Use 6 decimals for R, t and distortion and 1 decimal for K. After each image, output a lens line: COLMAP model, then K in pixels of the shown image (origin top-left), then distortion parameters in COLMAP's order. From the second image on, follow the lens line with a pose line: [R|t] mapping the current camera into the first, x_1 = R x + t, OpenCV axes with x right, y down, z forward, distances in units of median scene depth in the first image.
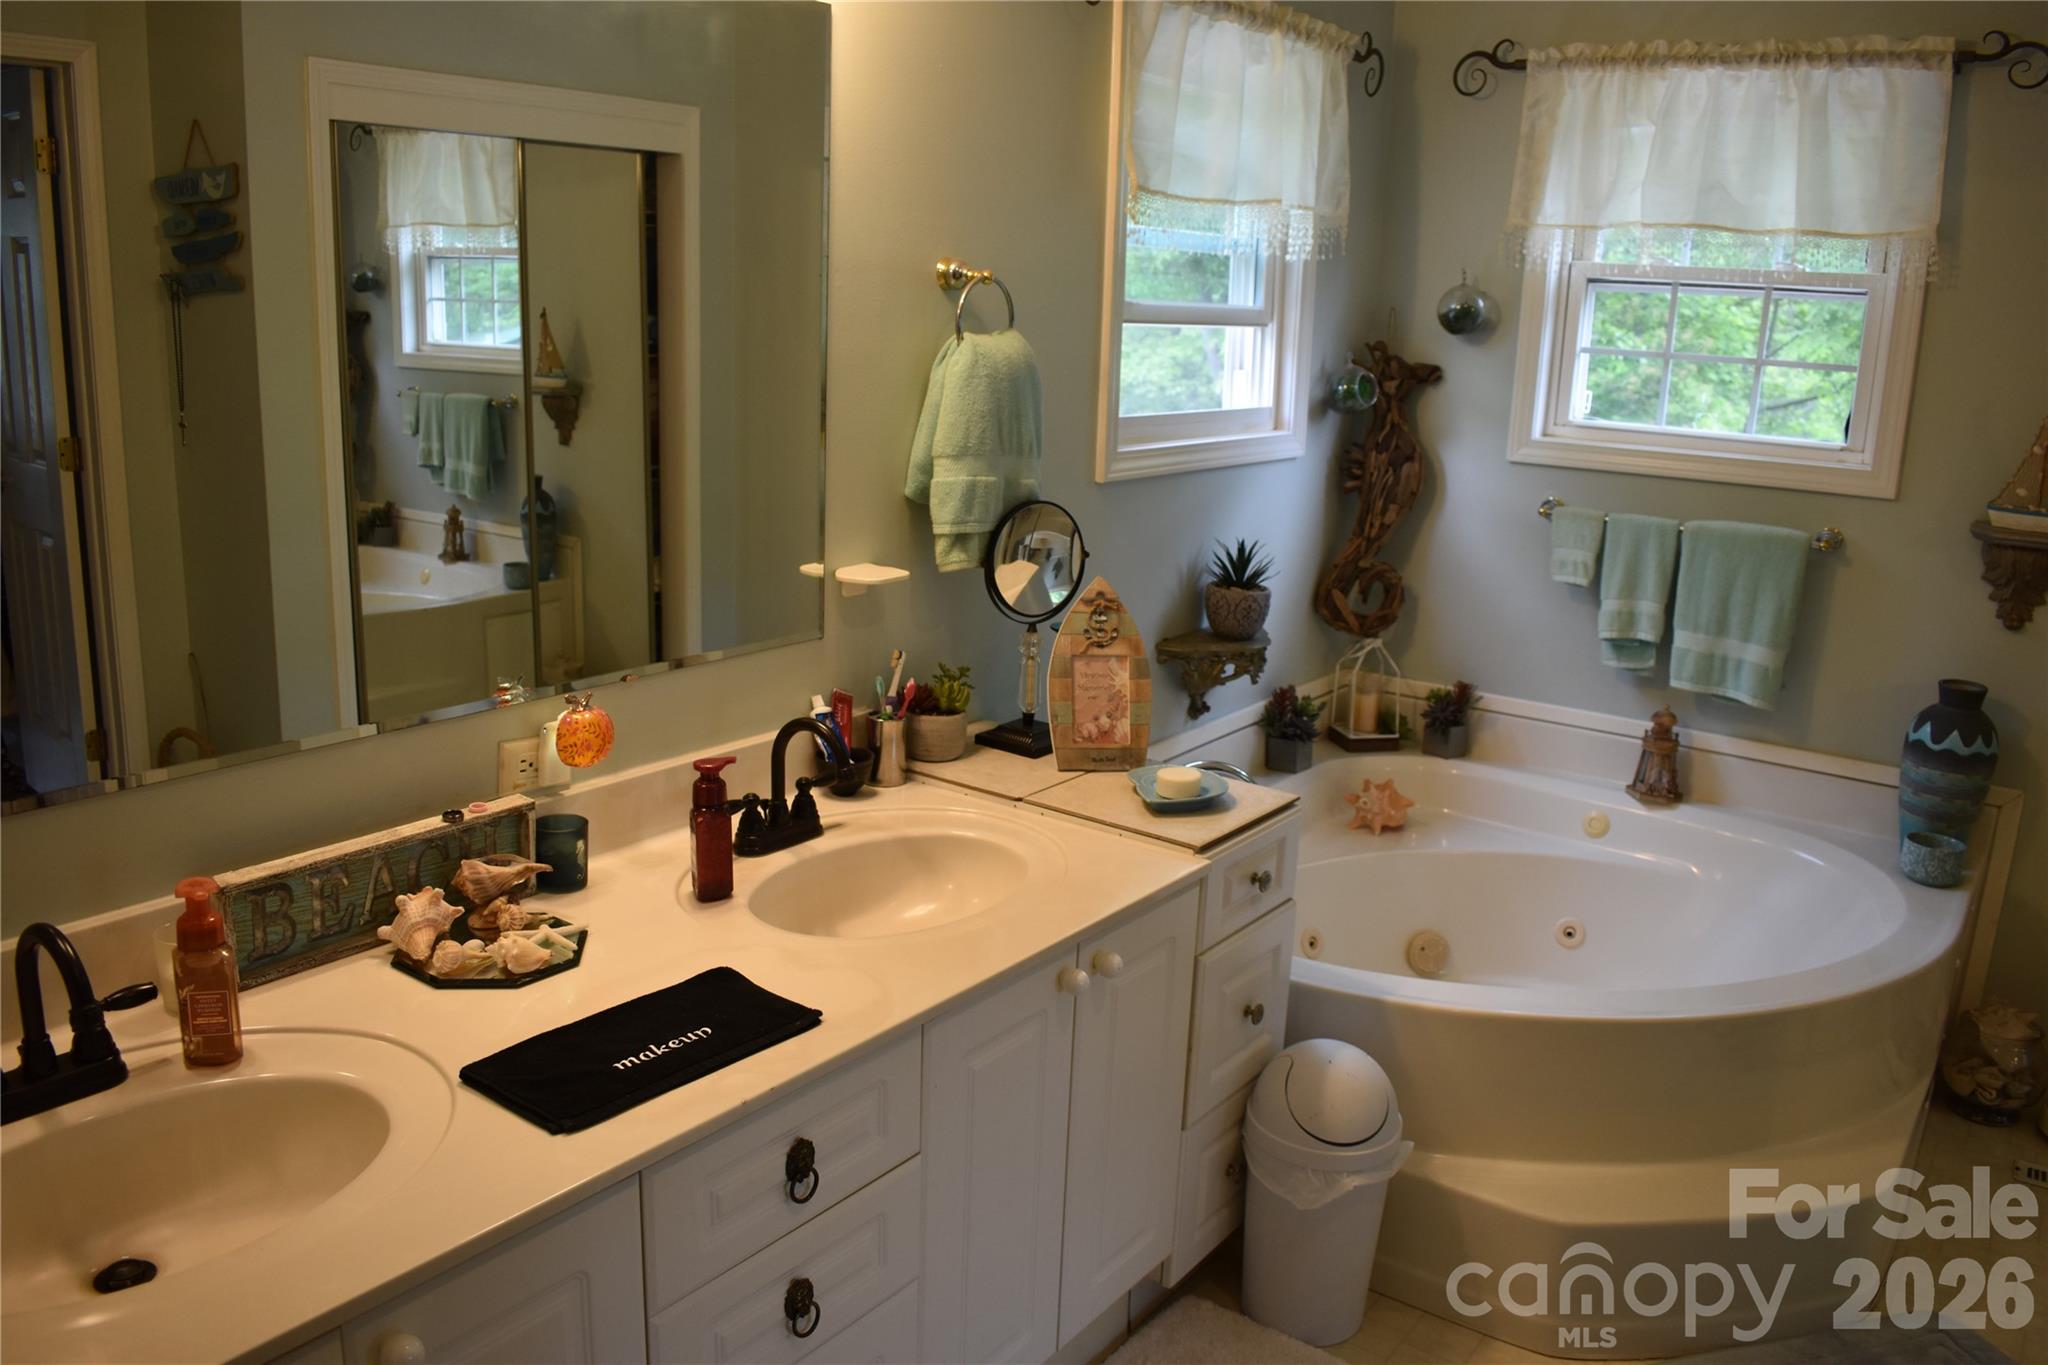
lens RADIAL K [[1594.4, 0, 1034.8], [0, 1594.4, 685.2], [0, 0, 1]] dist [-0.096576, 0.014295]
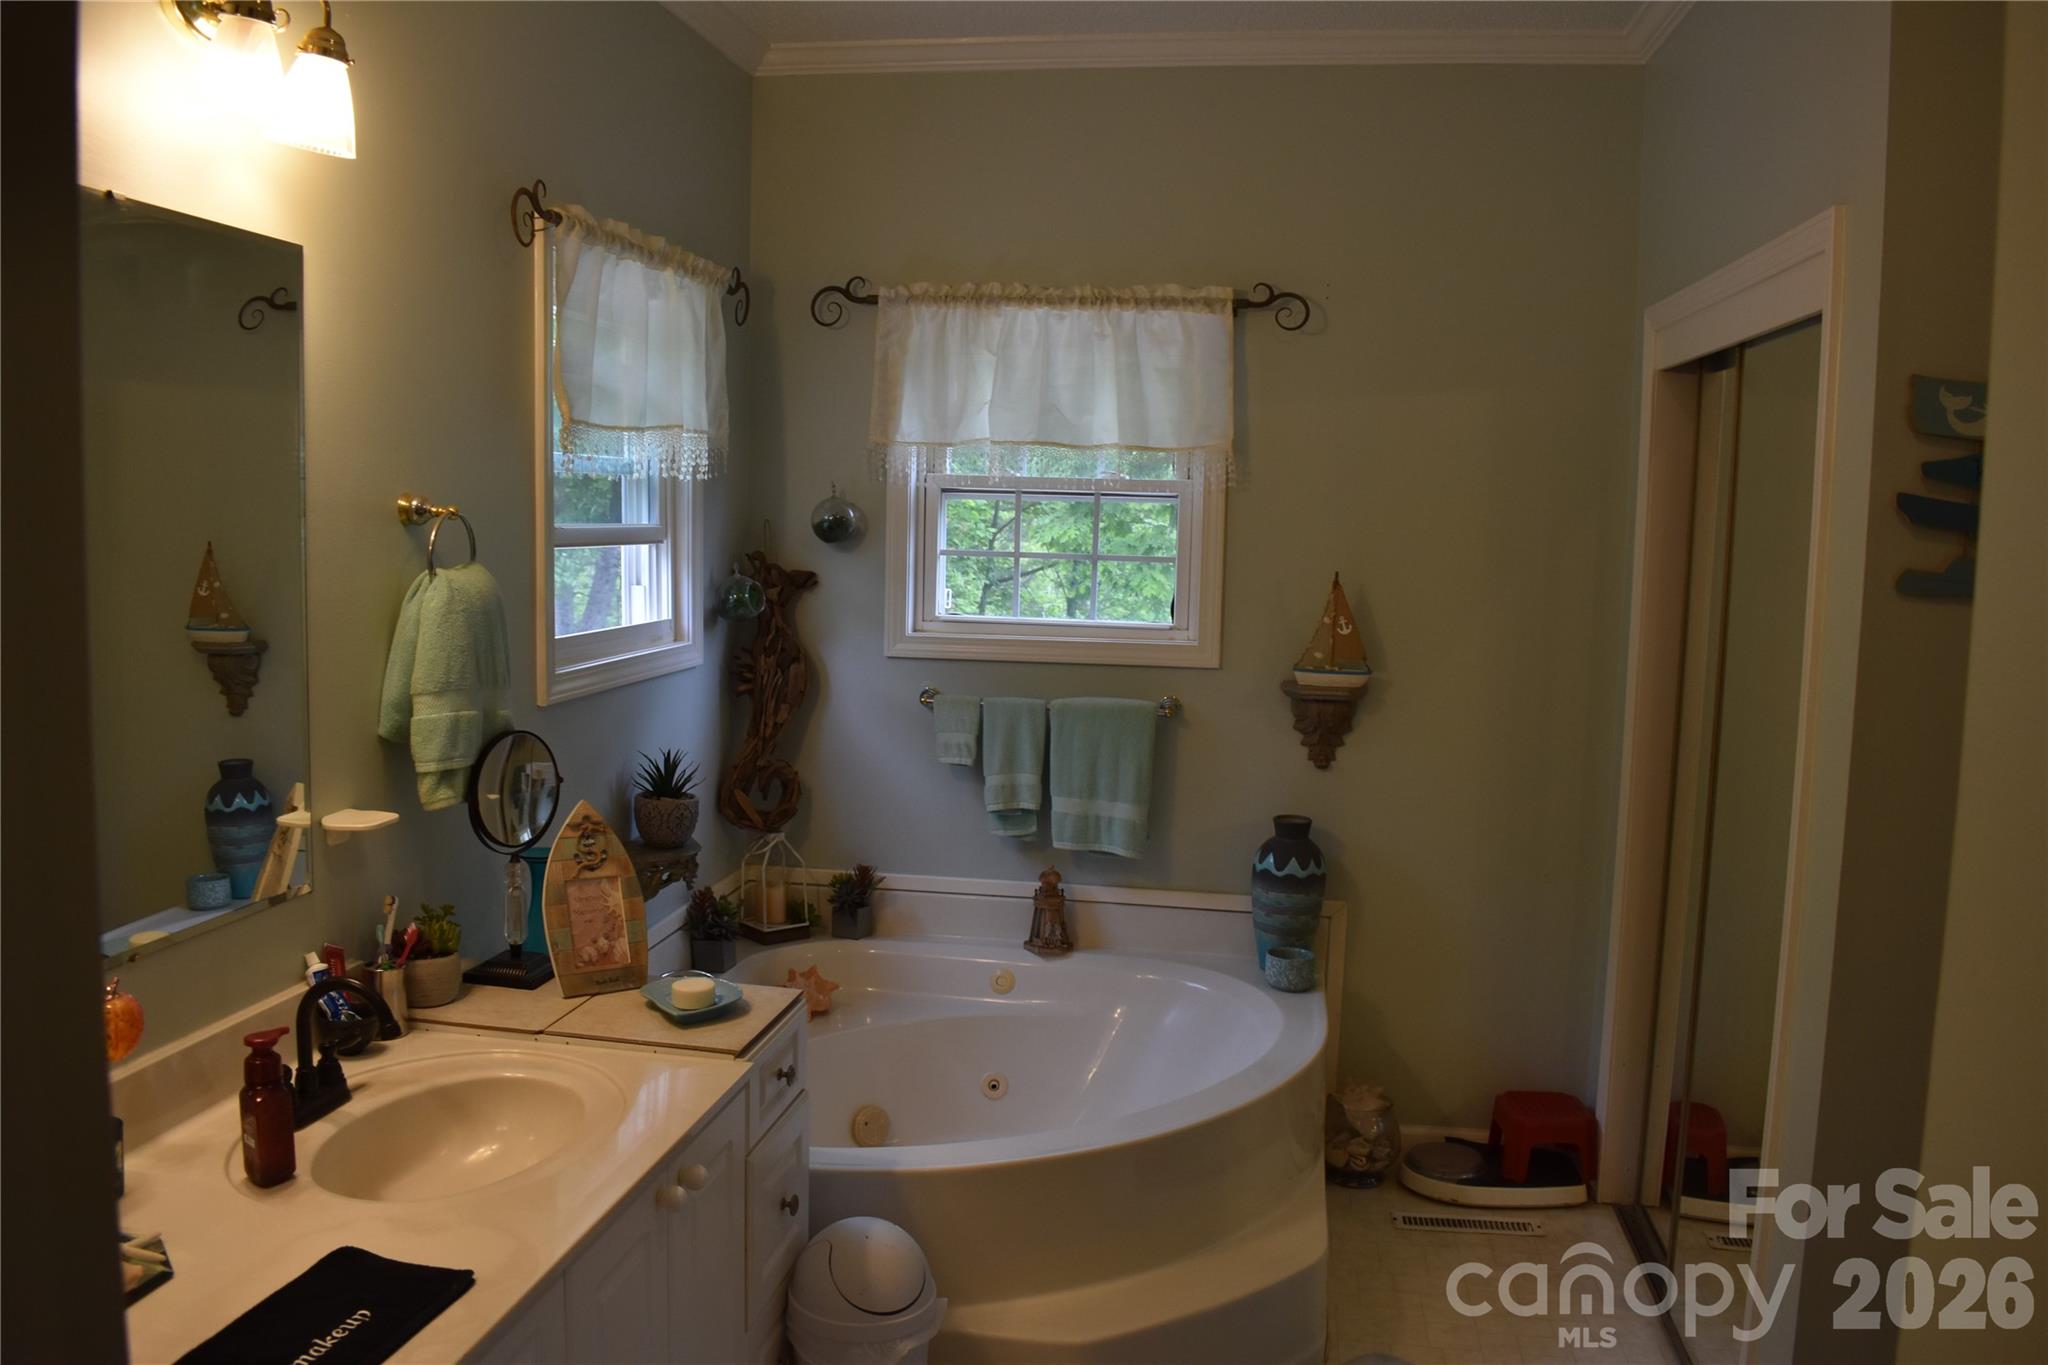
lens RADIAL K [[1624.5, 0, 1037.7], [0, 1624.5, 680.9], [0, 0, 1]] dist [-0.098818, 0.021052]
pose [[0.891232, -0.061770, 0.449322, -0.124065], [0.115035, 0.989073, -0.092201, -0.012469], [-0.438717, 0.133860, 0.888600, -0.037003]]
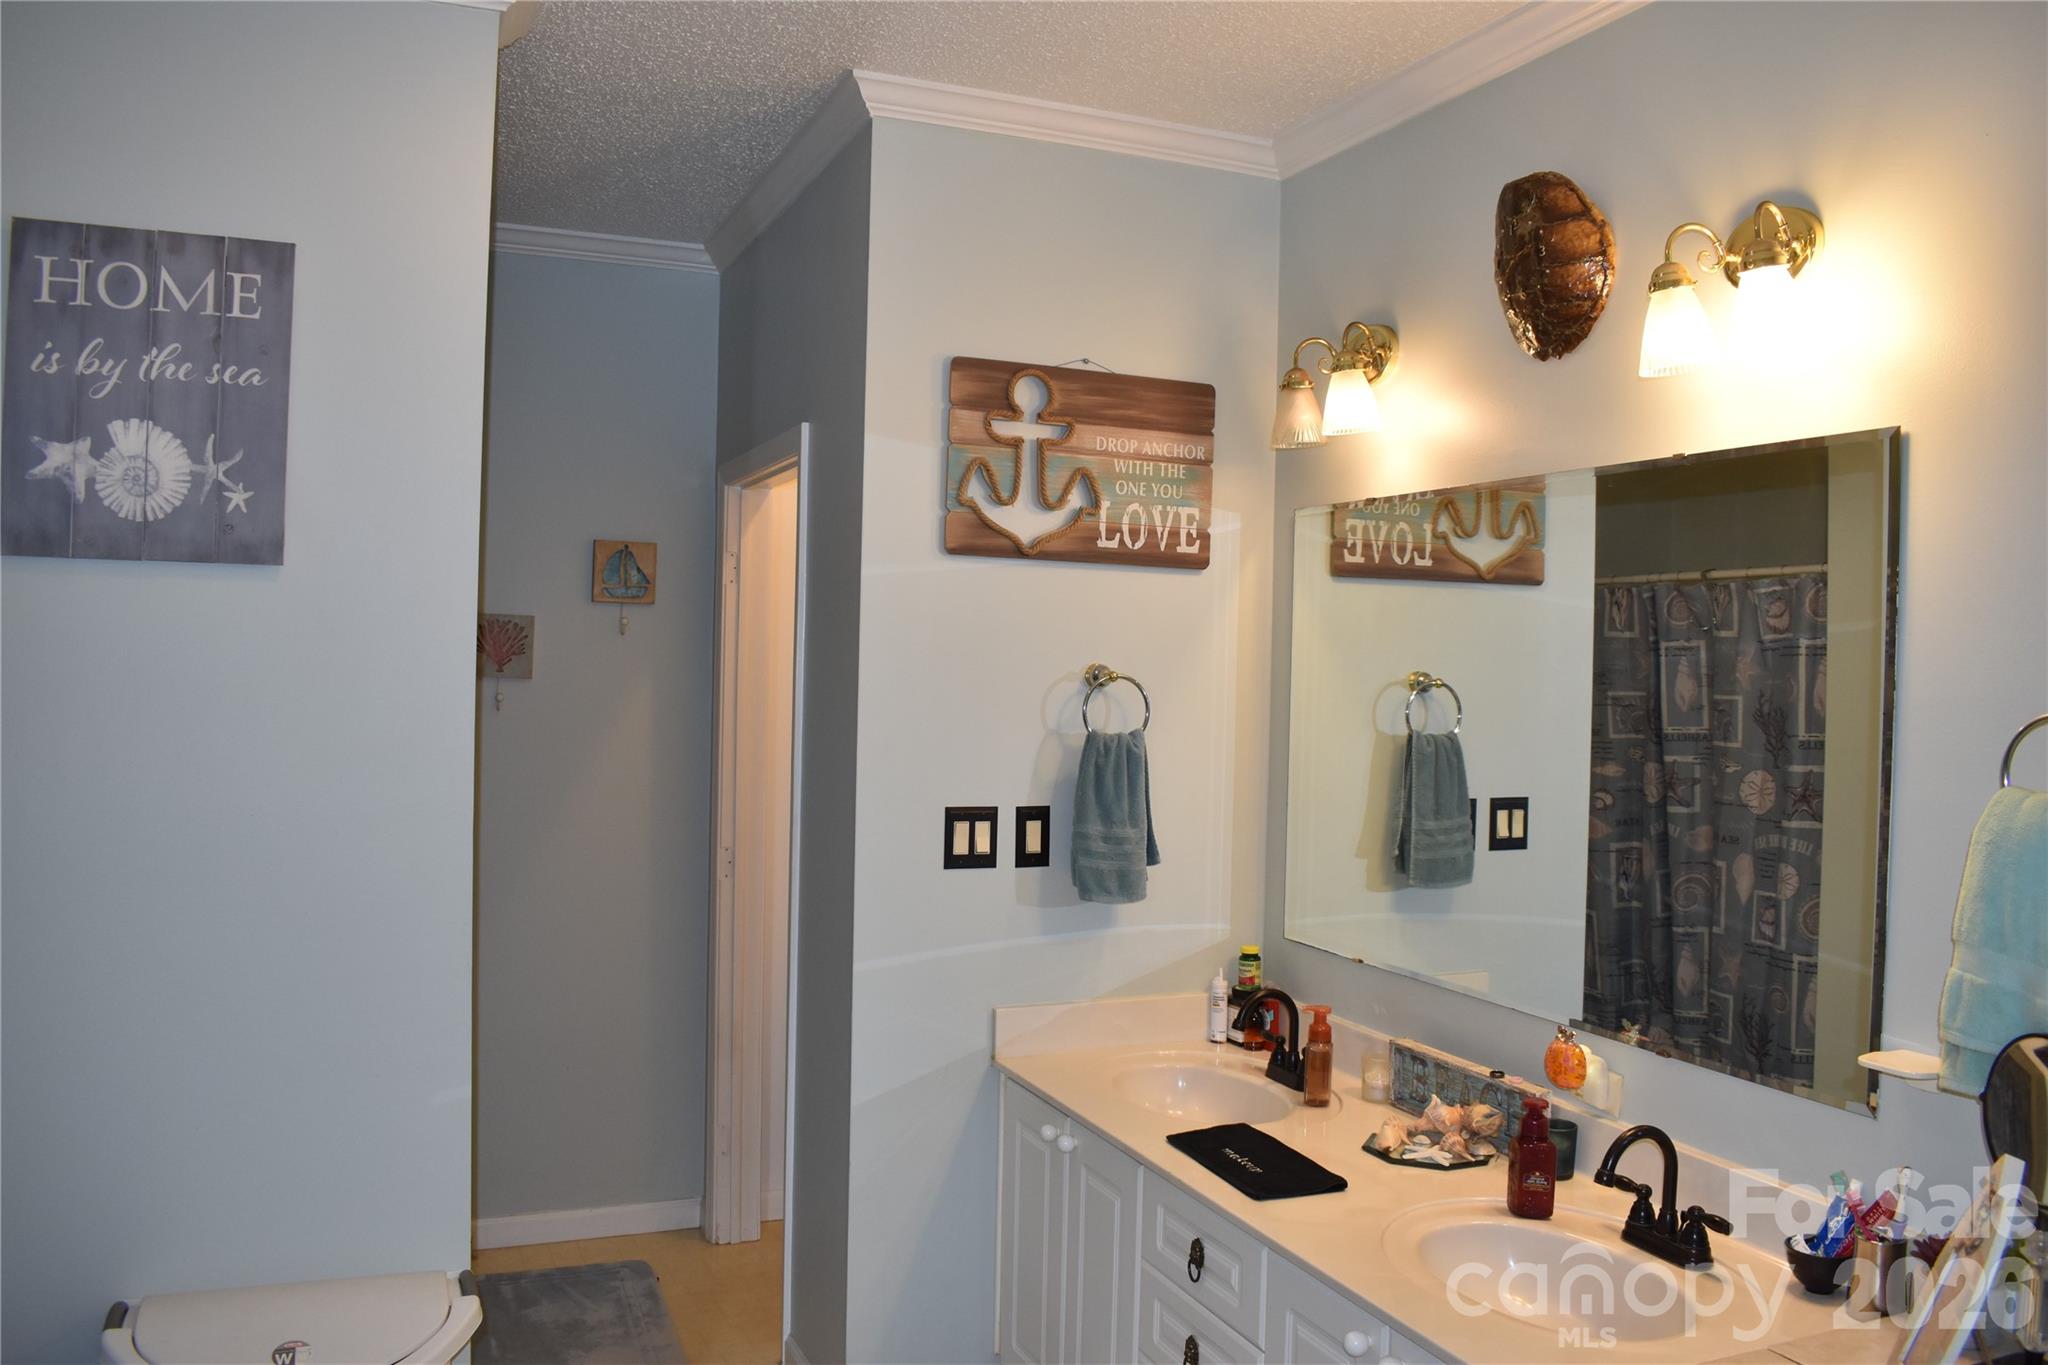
lens RADIAL K [[1624.5, 0, 1037.7], [0, 1624.5, 680.9], [0, 0, 1]] dist [-0.098818, 0.021052]
pose [[-0.532357, -0.043621, -0.845395, 0.634803], [-0.243318, 0.964413, 0.103459, -0.179415], [0.810797, 0.260777, -0.524026, 0.765708]]
